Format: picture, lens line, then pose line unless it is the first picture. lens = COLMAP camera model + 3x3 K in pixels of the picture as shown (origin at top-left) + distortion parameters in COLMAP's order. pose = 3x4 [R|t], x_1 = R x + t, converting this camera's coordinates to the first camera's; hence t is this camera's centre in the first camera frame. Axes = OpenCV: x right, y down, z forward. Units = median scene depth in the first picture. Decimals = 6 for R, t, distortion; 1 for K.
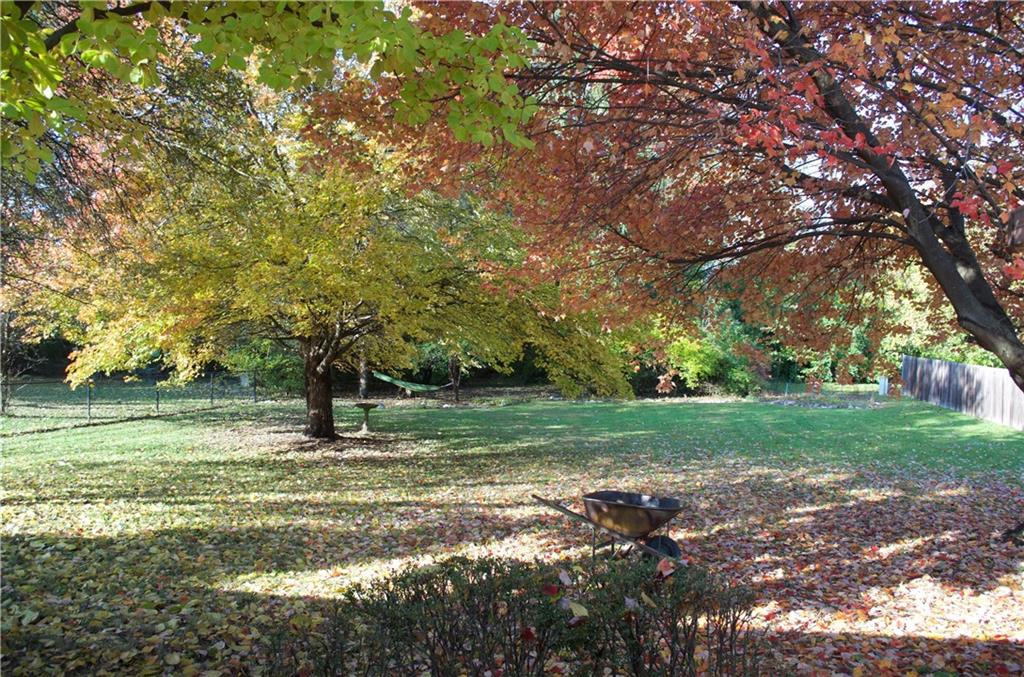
lens RADIAL K [[814.7, 0, 512.2], [0, 814.7, 338.7], [0, 0, 1]] dist [-0.097109, 0.024331]
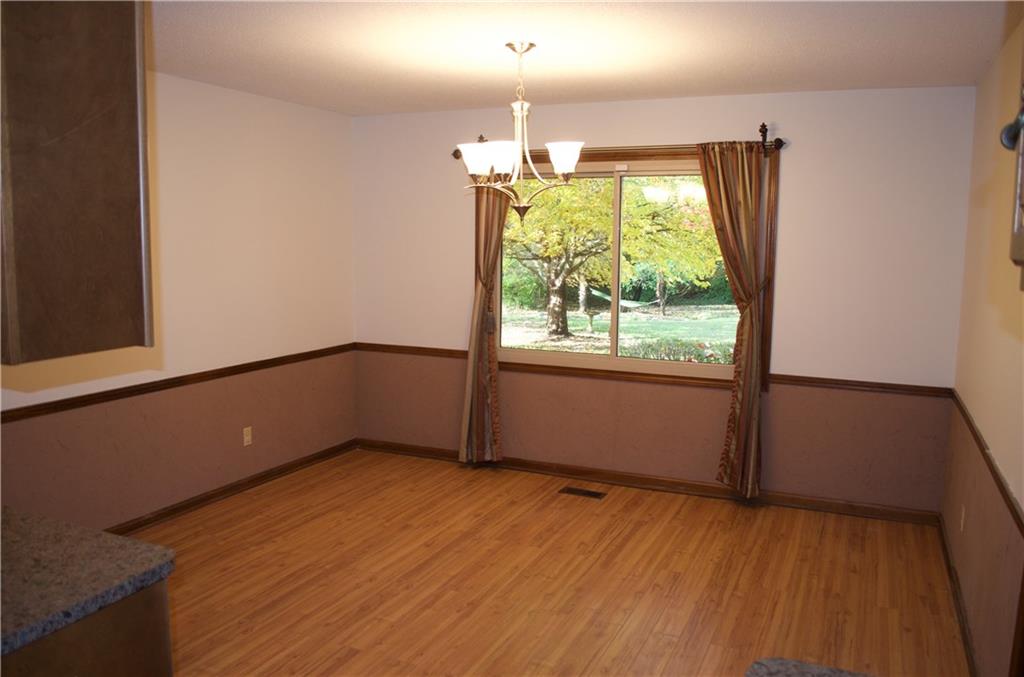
lens RADIAL K [[814.7, 0, 511.2], [0, 814.7, 339.0], [0, 0, 1]] dist [-0.097109, 0.024331]
pose [[0.967726, 0.019699, -0.251235, 0.020748], [0.002895, 0.996005, 0.089247, 0.010758], [0.251989, -0.087094, 0.963803, -0.281327]]
